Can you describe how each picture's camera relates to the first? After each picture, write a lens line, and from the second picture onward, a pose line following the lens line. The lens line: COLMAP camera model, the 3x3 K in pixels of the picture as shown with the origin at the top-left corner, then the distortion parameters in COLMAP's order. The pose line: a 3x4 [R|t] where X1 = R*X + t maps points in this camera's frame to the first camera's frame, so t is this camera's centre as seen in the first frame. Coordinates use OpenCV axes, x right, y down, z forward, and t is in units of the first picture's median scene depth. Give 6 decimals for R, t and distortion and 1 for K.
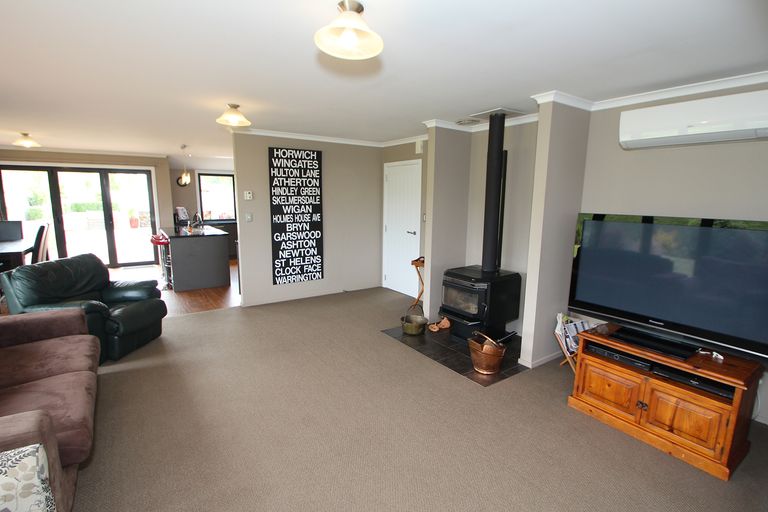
lens RADIAL K [[367.5, 0, 380.4], [0, 367.5, 255.9], [0, 0, 1]] dist [0.000776, -0.000139]
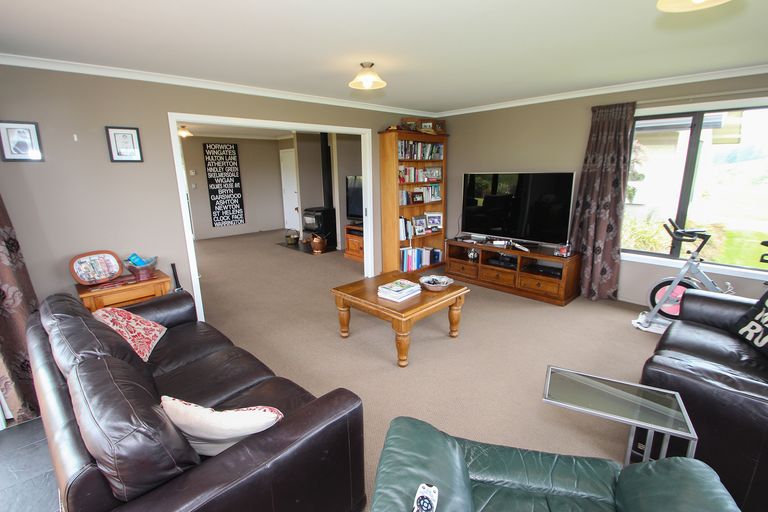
lens RADIAL K [[367.5, 0, 388.2], [0, 367.5, 256.6], [0, 0, 1]] dist [0.000776, -0.000139]
pose [[0.986106, -0.061815, 0.154186, 0.225135], [0.050190, 0.995675, 0.078186, 0.122273], [-0.158352, -0.069361, 0.984943, -0.772043]]
